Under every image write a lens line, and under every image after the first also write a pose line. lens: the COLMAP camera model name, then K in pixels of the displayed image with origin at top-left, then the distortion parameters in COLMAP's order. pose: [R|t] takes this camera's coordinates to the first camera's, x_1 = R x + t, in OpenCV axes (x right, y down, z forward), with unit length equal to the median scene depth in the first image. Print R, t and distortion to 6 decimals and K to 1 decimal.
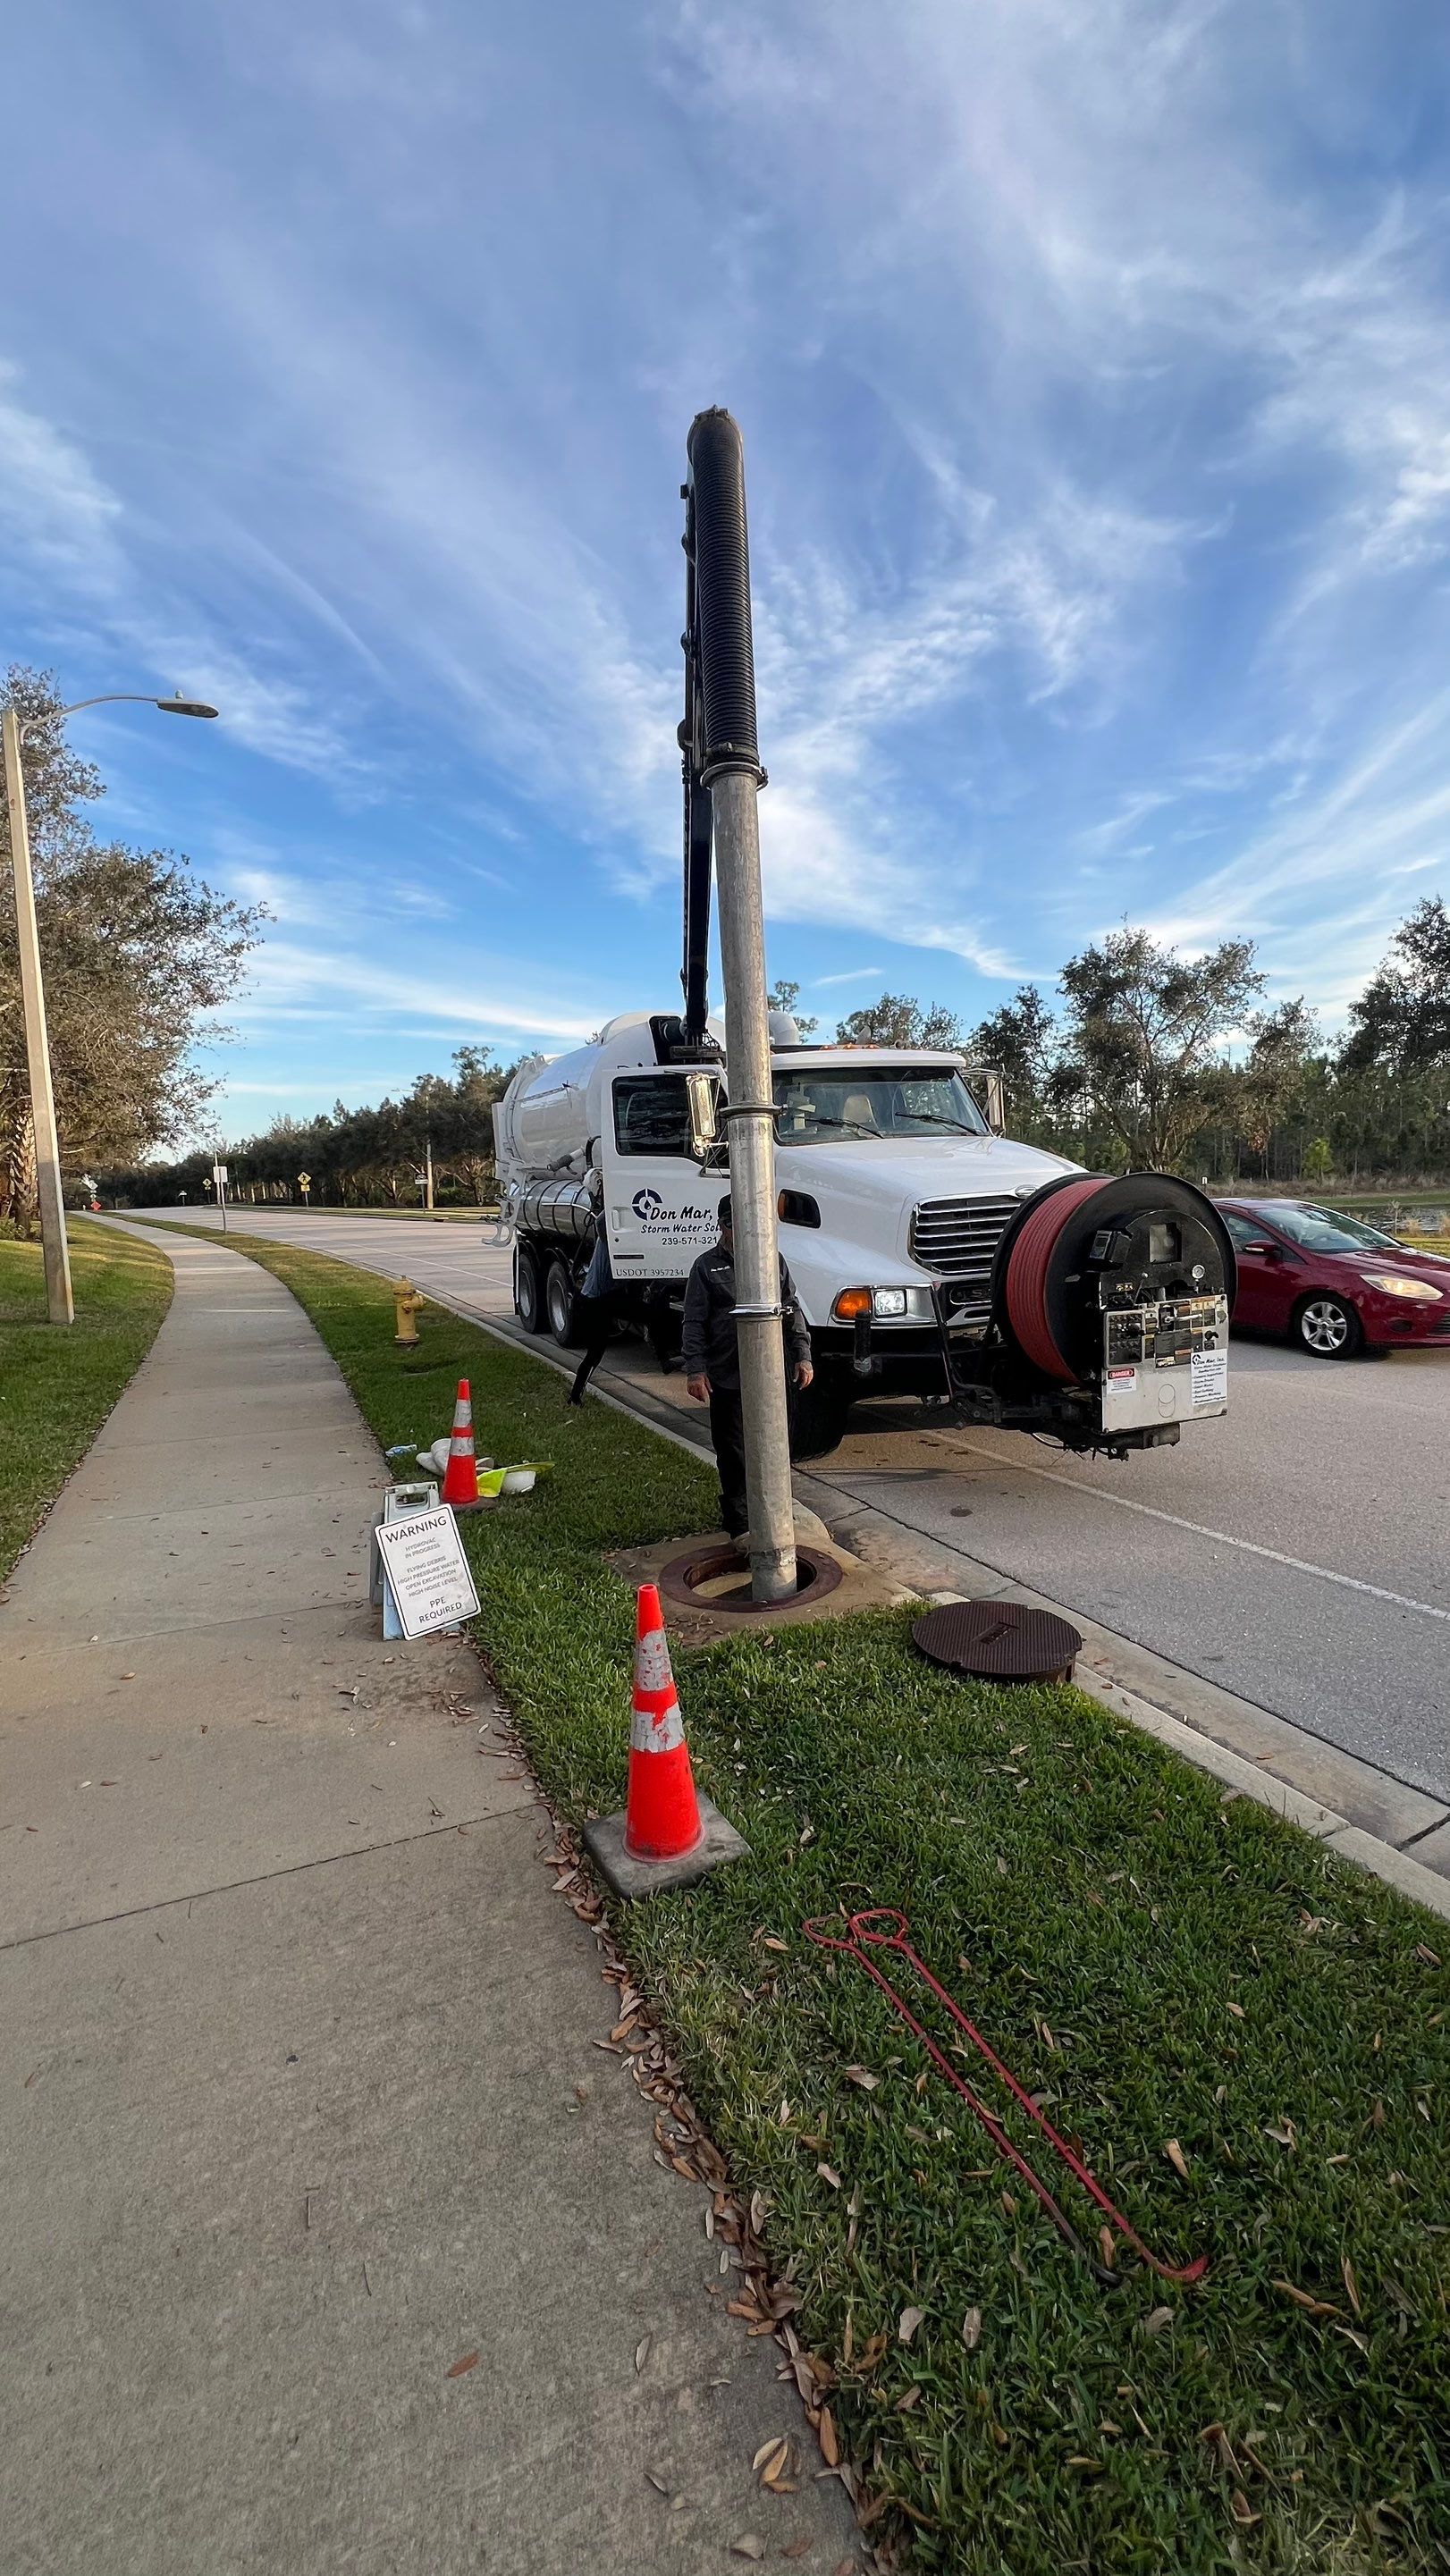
lens RADIAL K [[1028.5, 0, 738.8], [0, 1028.5, 1280.0], [0, 0, 1]] dist [0.000410, -0.000992]
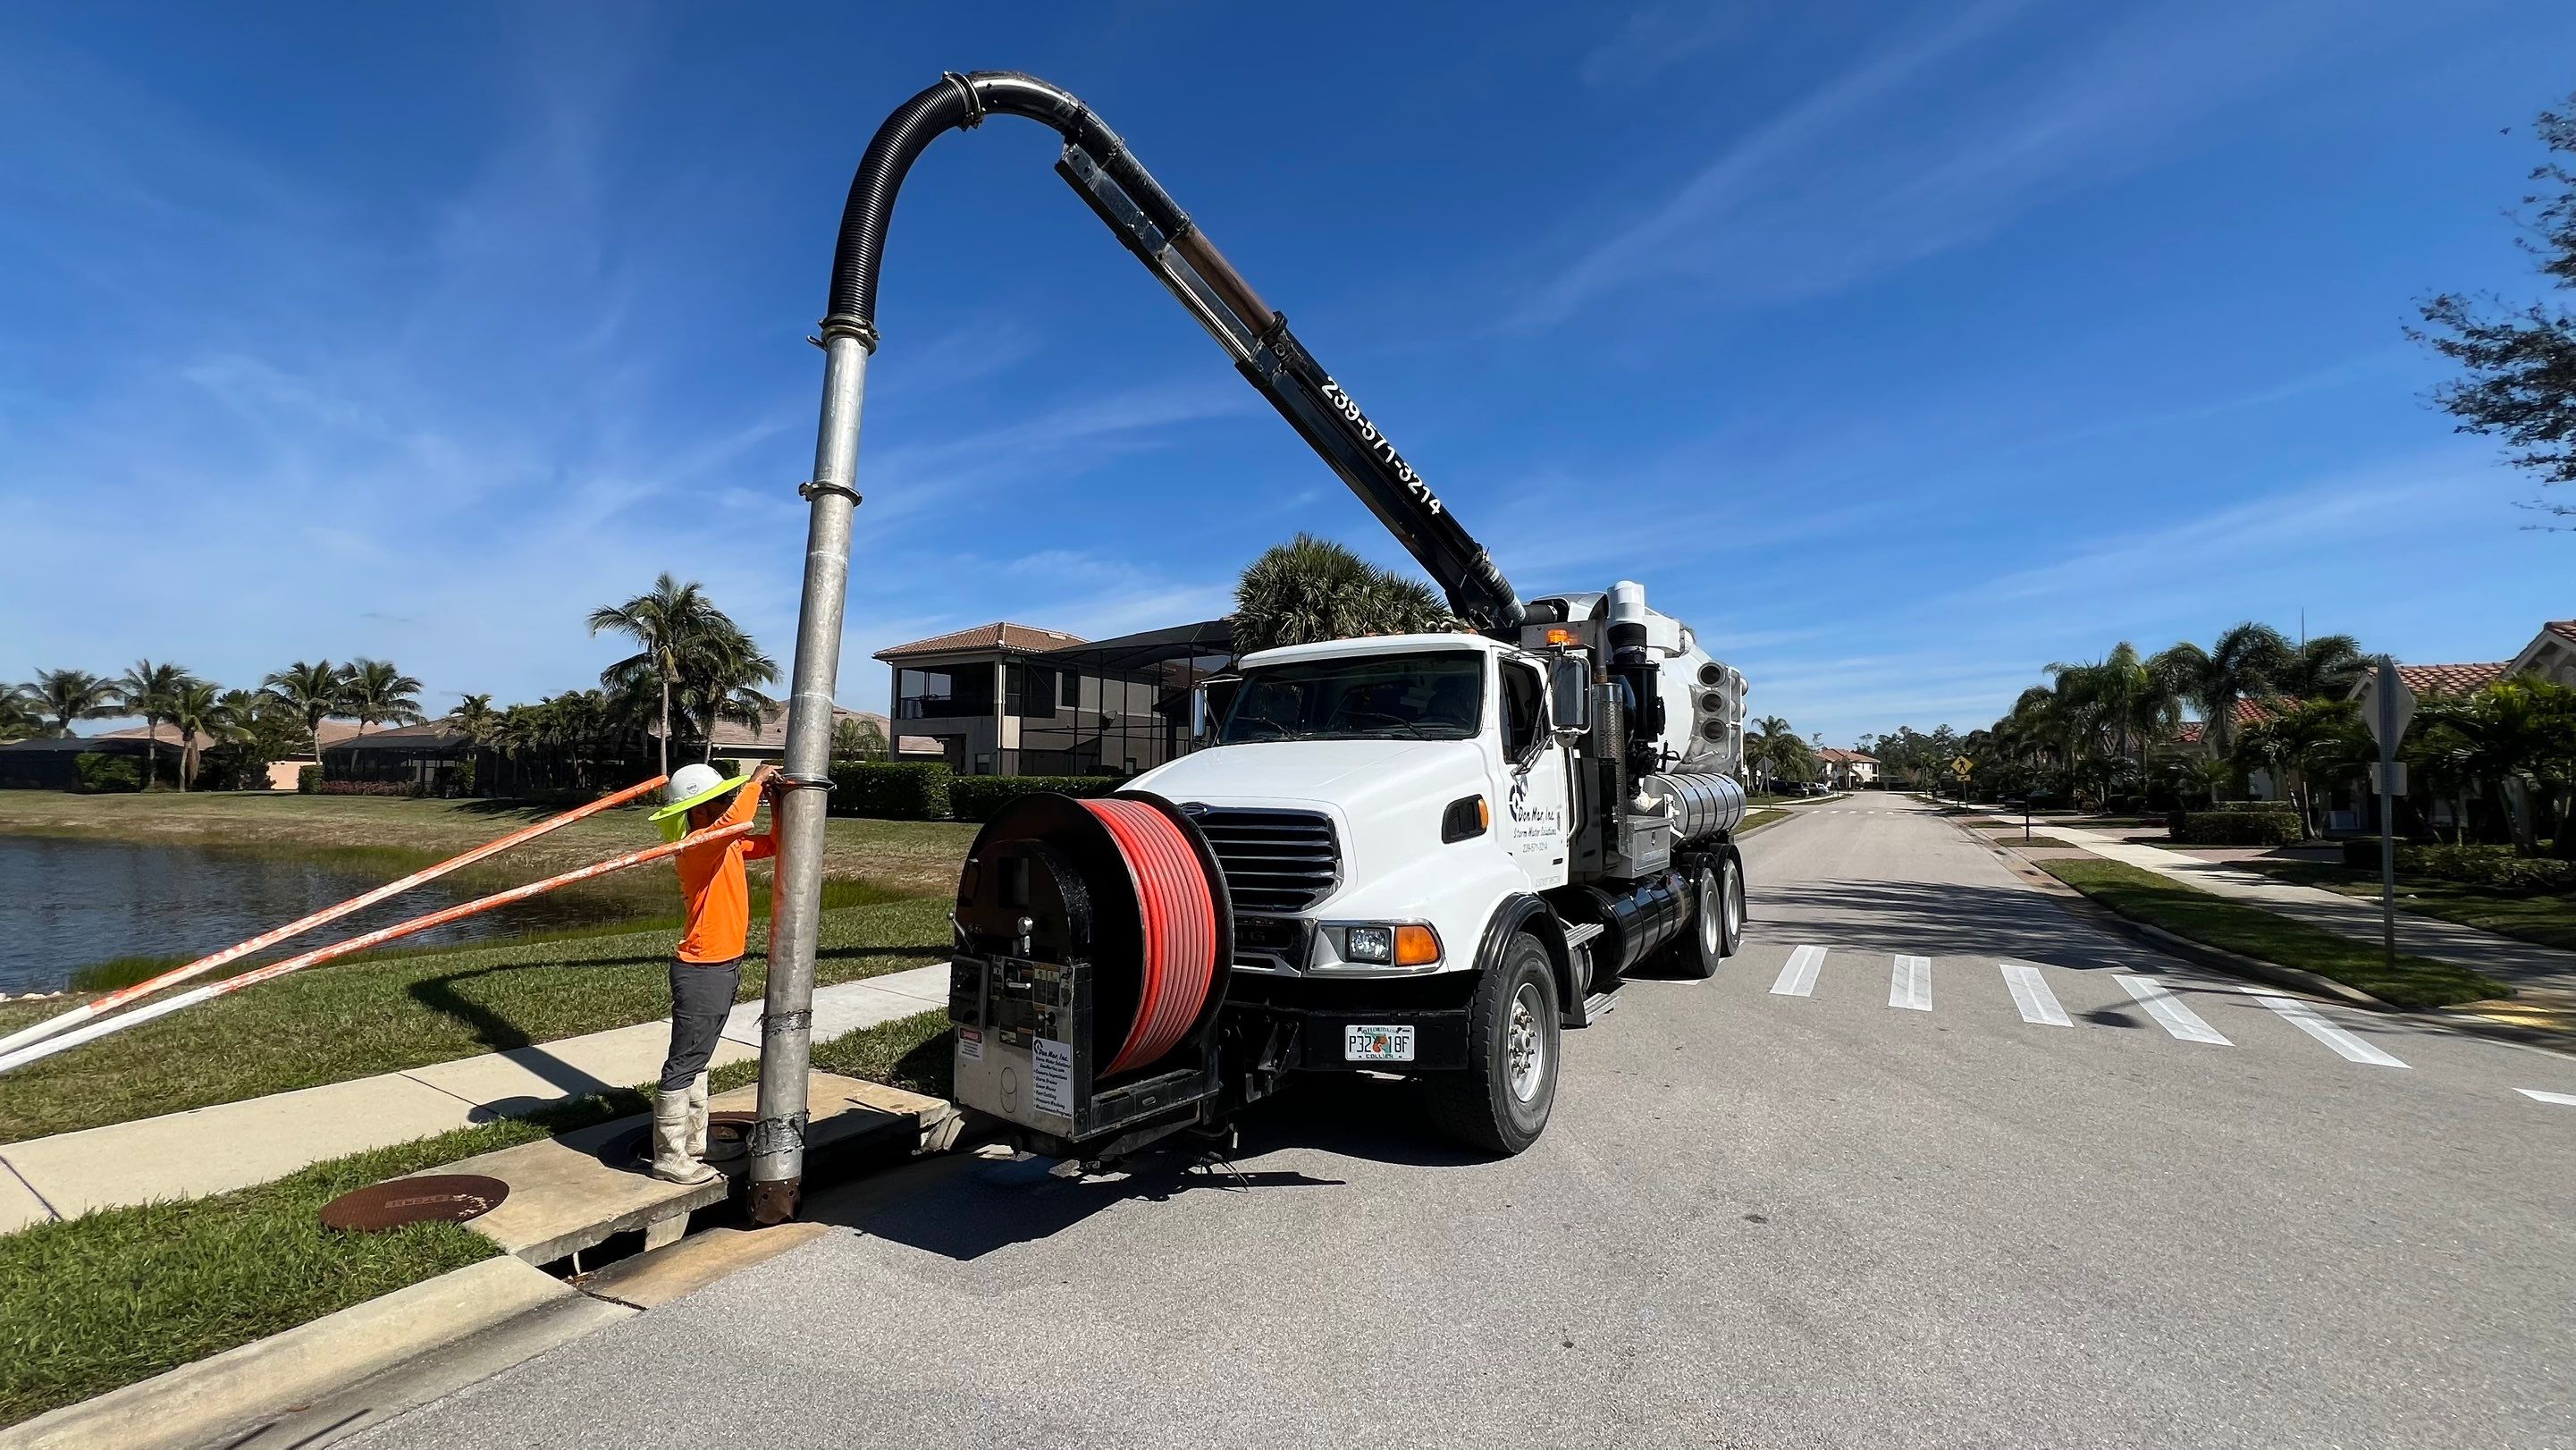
lens RADIAL K [[1028.5, 0, 1284.3], [0, 1028.5, 729.6], [0, 0, 1]] dist [0.000410, -0.000992]
pose [[0.539604, 0.005634, -0.841900, 1.039448], [-0.117272, 0.990732, -0.068533, -0.107275], [0.833712, 0.135712, 0.535264, 0.640337]]
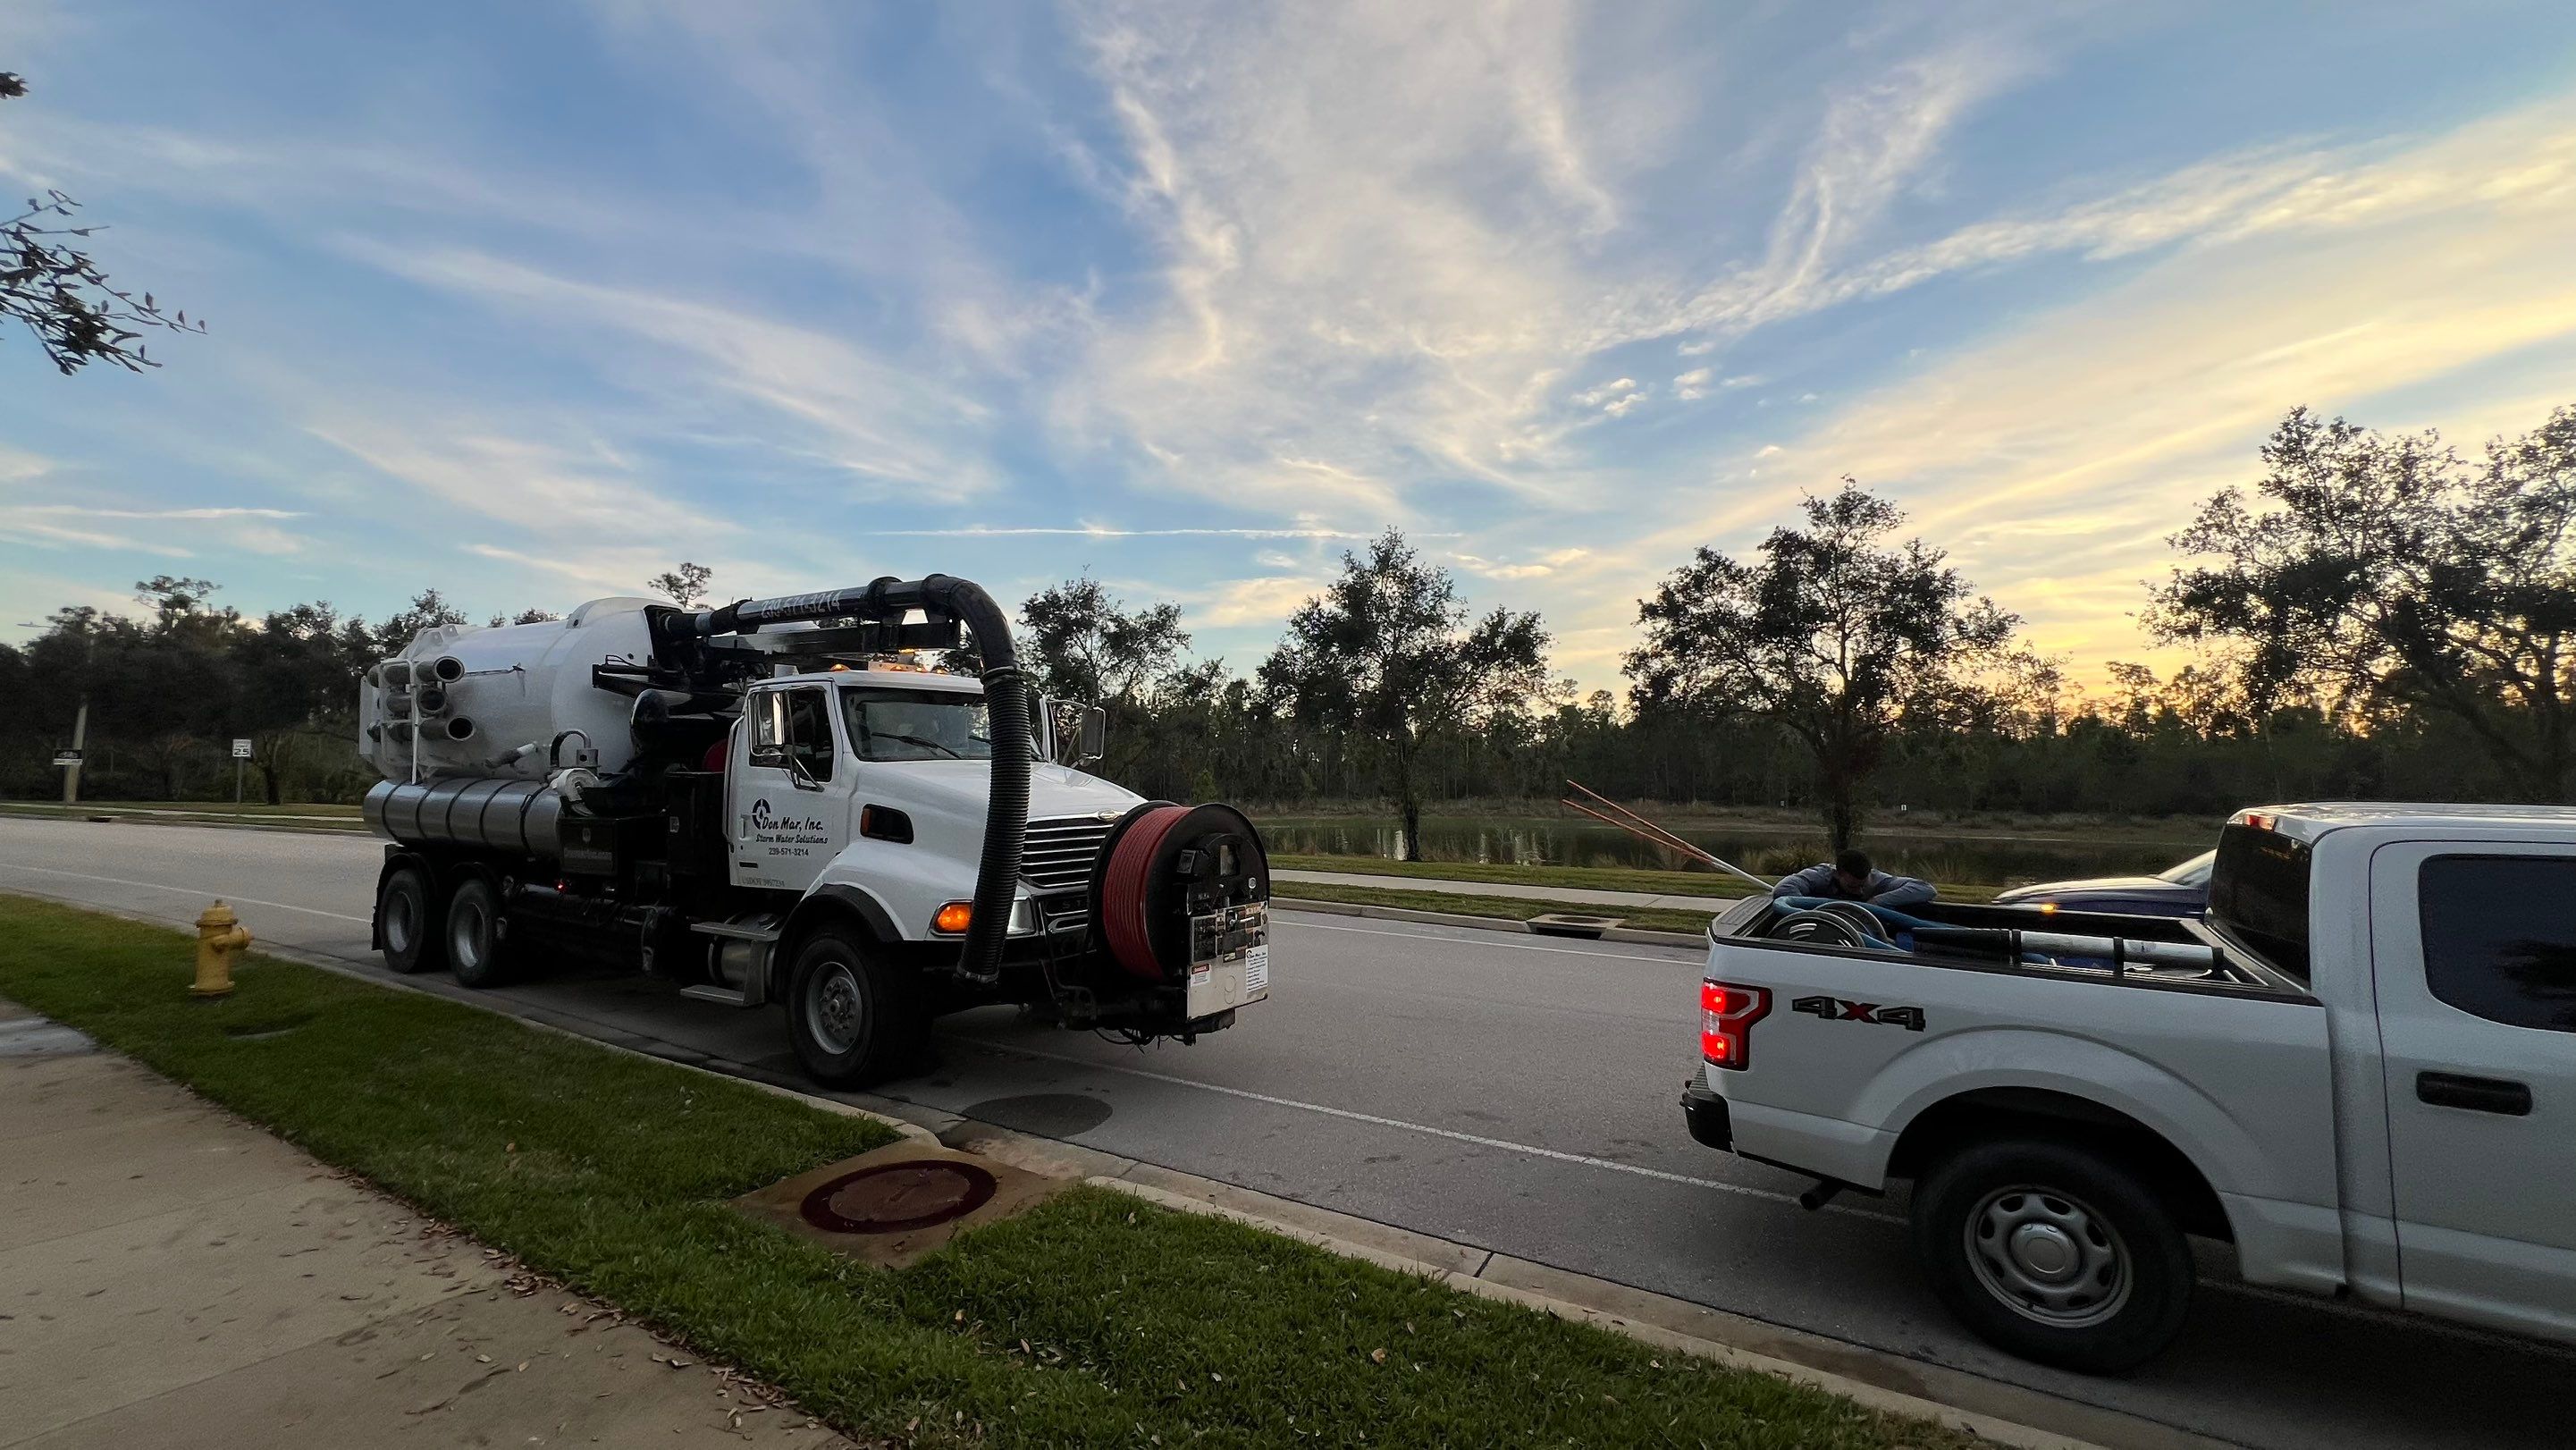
lens RADIAL K [[1028.5, 0, 1281.3], [0, 1028.5, 691.6], [0, 0, 1]] dist [0.000410, -0.000992]
pose [[0.825984, 0.094894, 0.555649, -0.221647], [0.015378, 0.981568, -0.190492, 0.002124], [-0.563484, 0.165888, 0.809300, -0.078724]]
